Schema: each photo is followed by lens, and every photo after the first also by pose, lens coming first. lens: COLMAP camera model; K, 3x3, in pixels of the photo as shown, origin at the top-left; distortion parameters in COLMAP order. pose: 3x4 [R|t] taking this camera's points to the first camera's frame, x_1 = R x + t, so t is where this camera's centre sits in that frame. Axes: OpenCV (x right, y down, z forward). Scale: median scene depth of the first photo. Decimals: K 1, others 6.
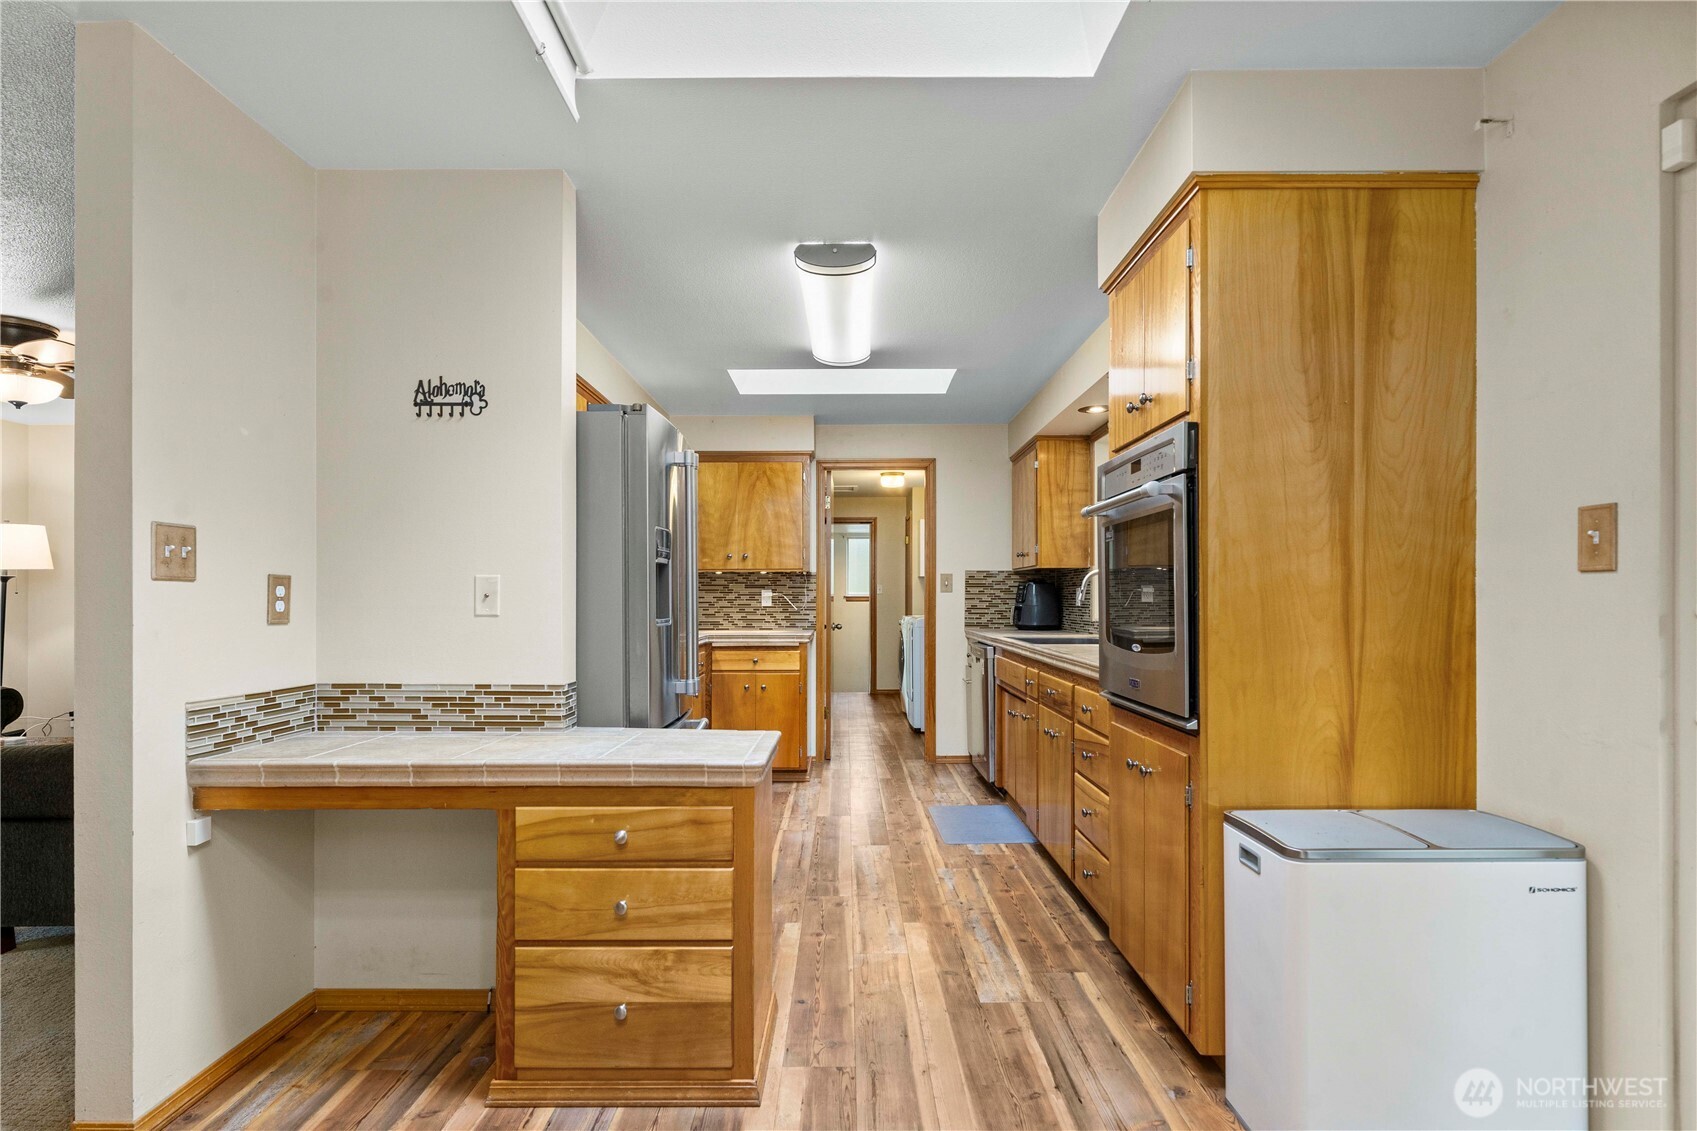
lens RADIAL K [[851.9, 0, 846.2], [0, 851.9, 595.8], [0, 0, 1]] dist [-0.000306, -0.000309]
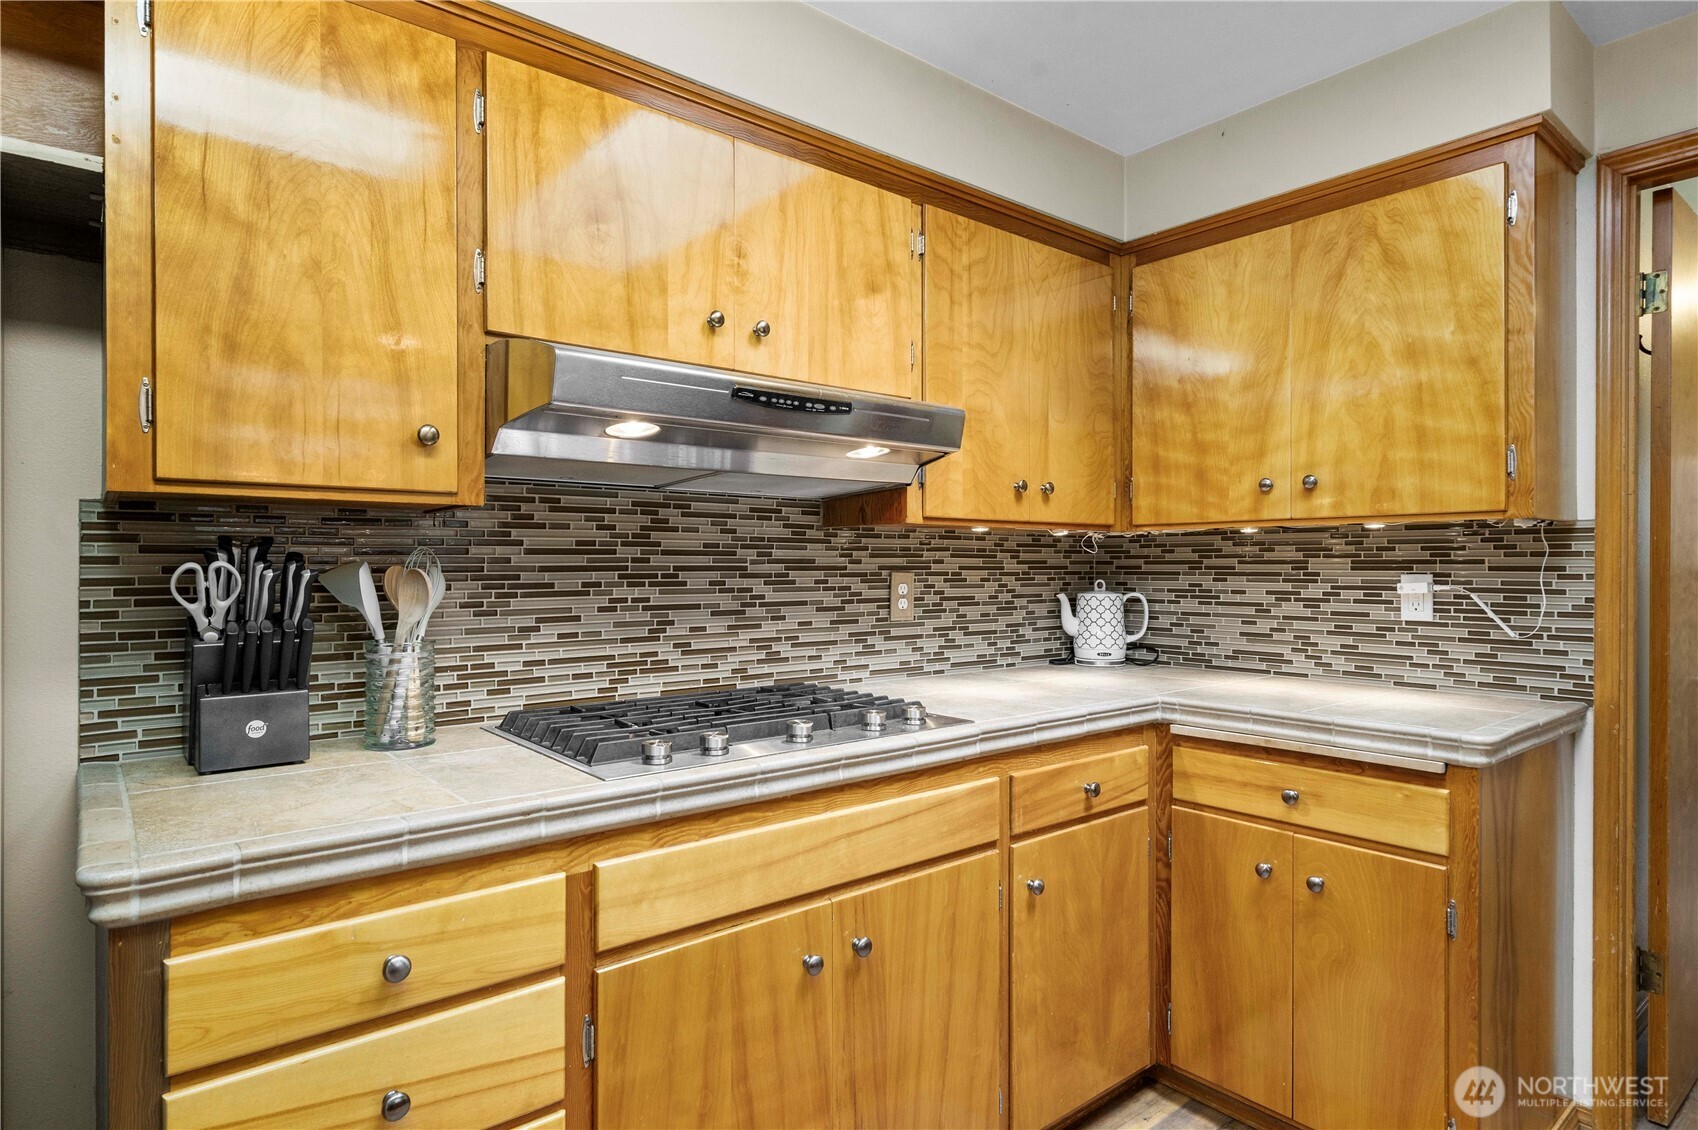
lens RADIAL K [[930.8, 0, 849.0], [0, 930.8, 565.0], [0, 0, 1]] dist [-0.000522, -0.000518]
pose [[0.631048, 0.001890, -0.775741, 0.059440], [0.001248, 0.999993, 0.003452, -0.013169], [0.775743, -0.003146, 0.631041, 0.599247]]
